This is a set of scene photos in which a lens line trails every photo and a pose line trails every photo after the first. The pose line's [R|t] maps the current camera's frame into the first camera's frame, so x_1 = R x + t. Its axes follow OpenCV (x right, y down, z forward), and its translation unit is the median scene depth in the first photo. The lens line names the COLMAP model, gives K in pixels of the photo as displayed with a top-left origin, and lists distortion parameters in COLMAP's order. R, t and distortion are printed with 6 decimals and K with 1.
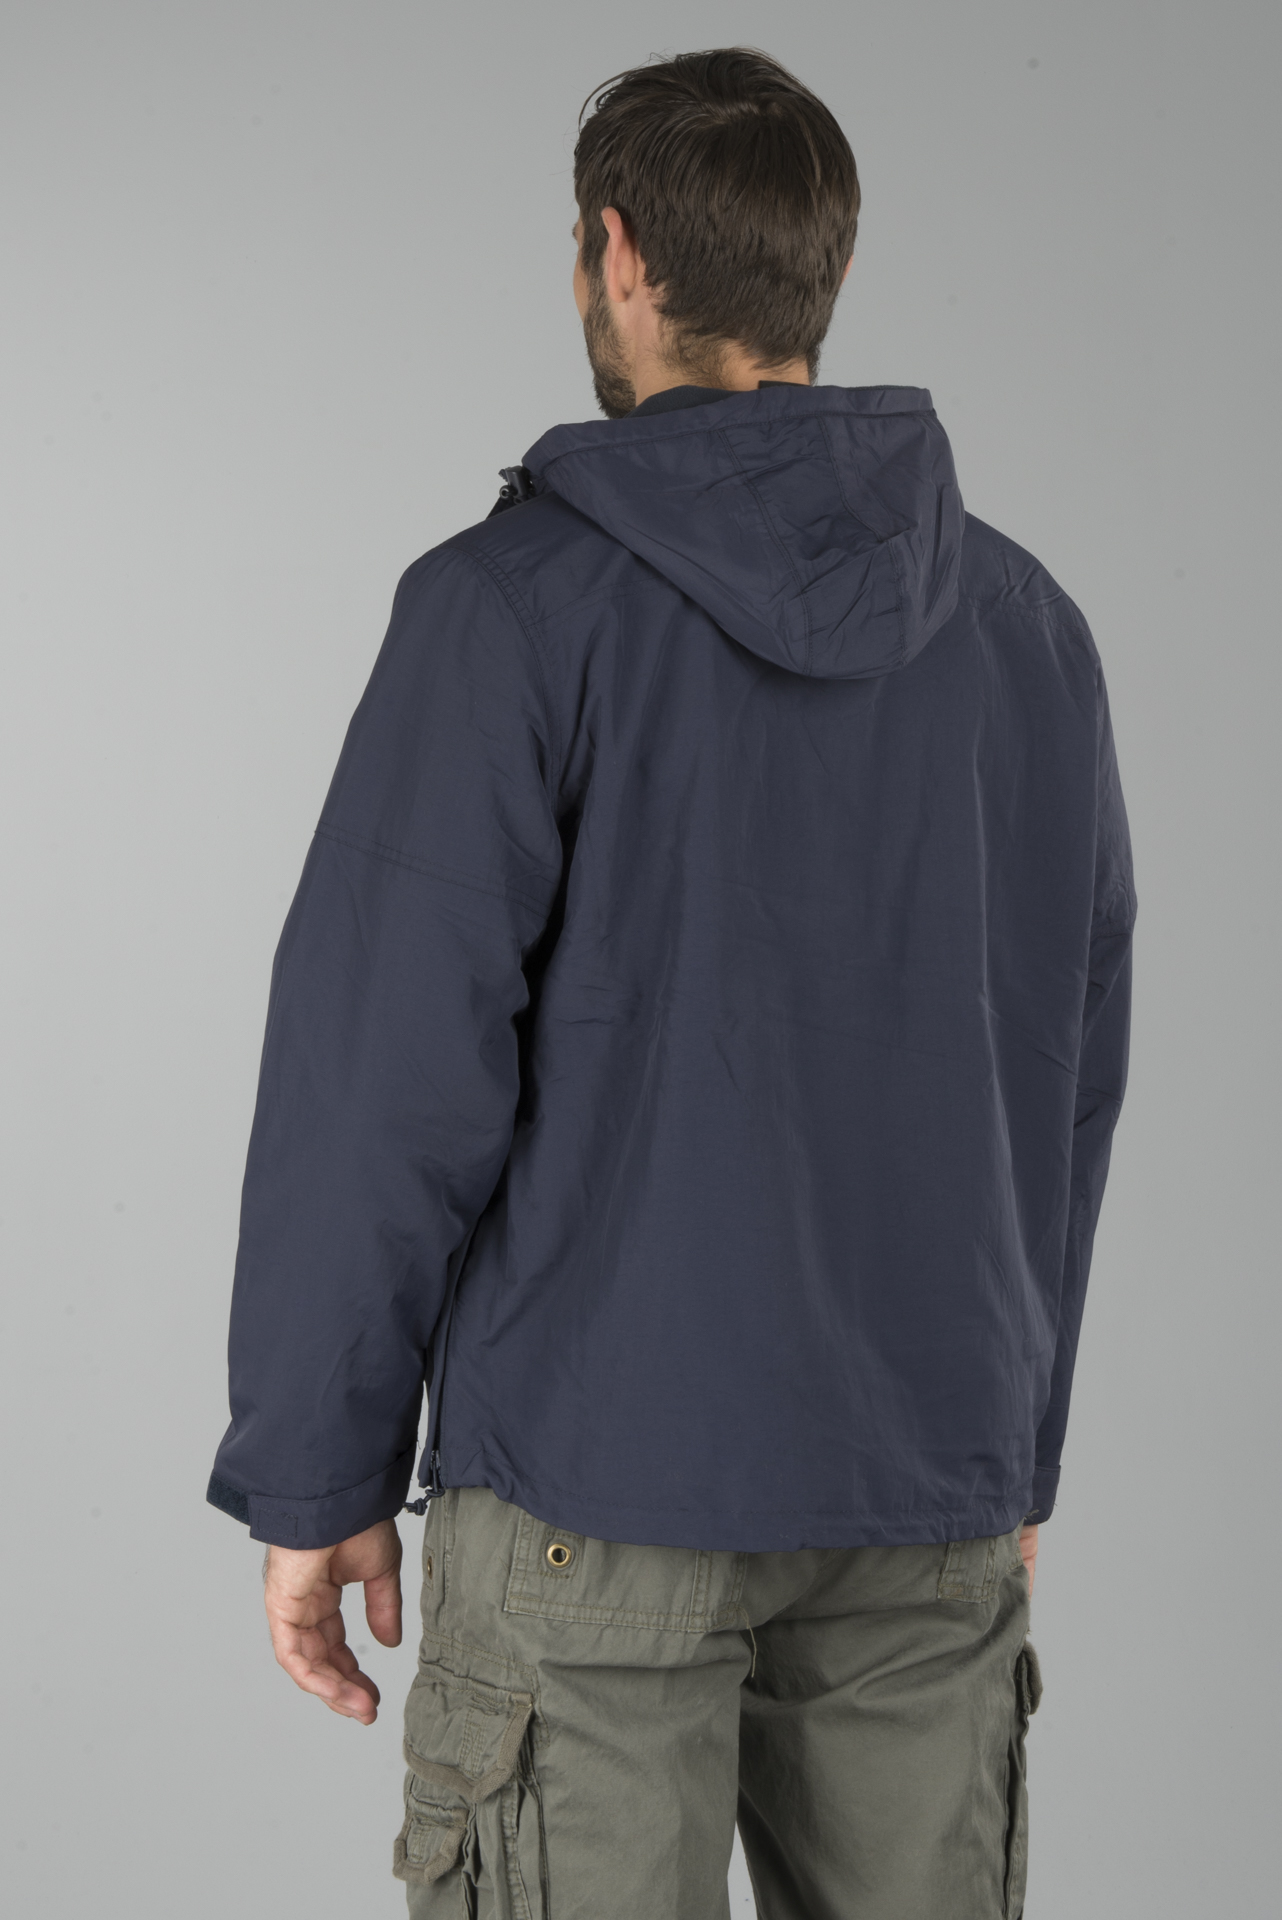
lens RADIAL K [[2837.1, 0, 641.0], [0, 2837.1, 960.0], [0, 0, 1]] dist [0.417154, 0.053599]
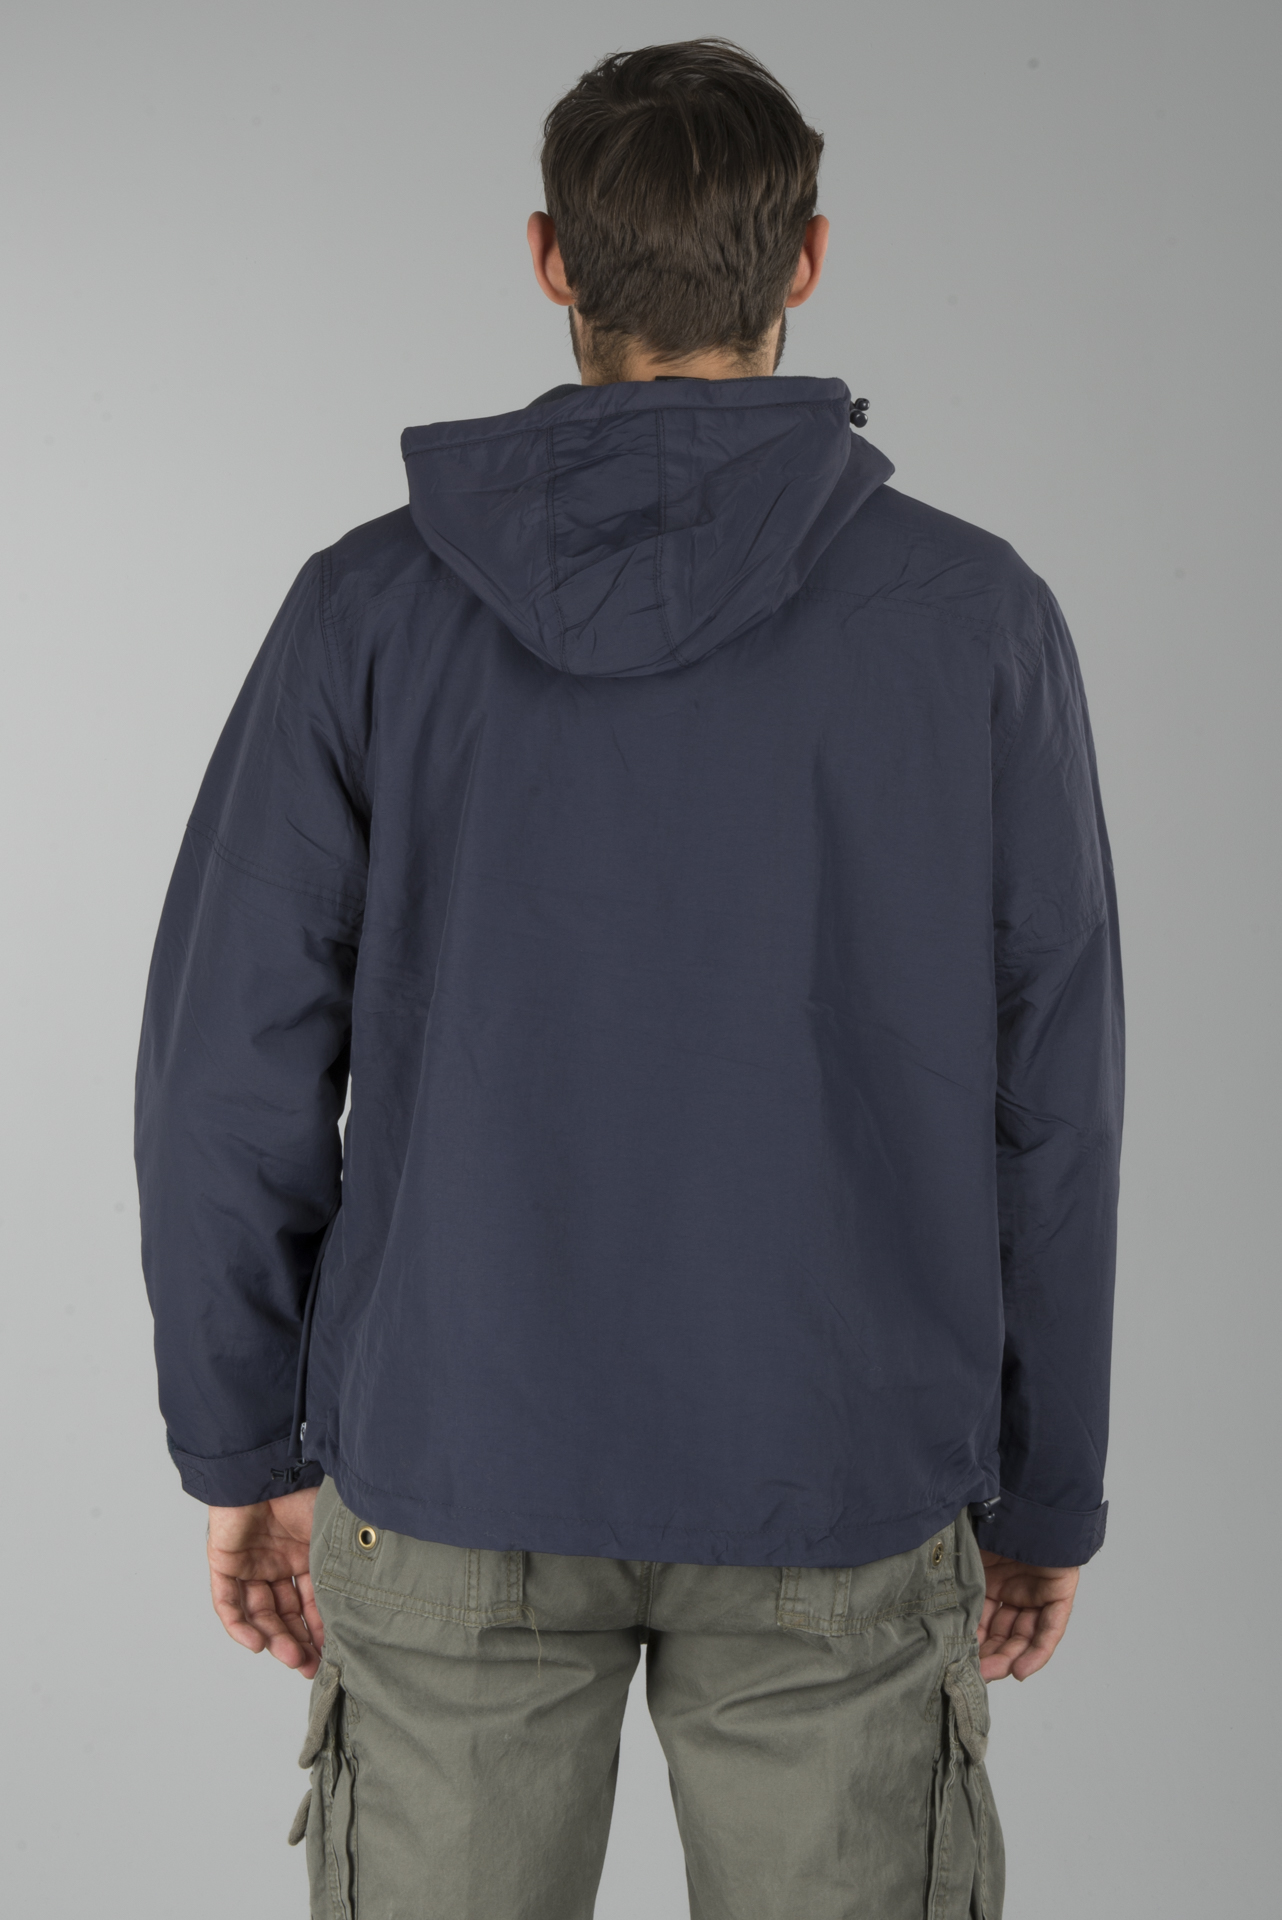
lens RADIAL K [[2861.4, 0, 641.0], [0, 2861.4, 947.5], [0, 0, 1]] dist [0.374844, -0.046919]
pose [[0.937702, 0.039908, -0.345140, 0.401228], [-0.041324, 0.999140, 0.003255, -0.008155], [0.344974, 0.011211, 0.938545, 0.068842]]
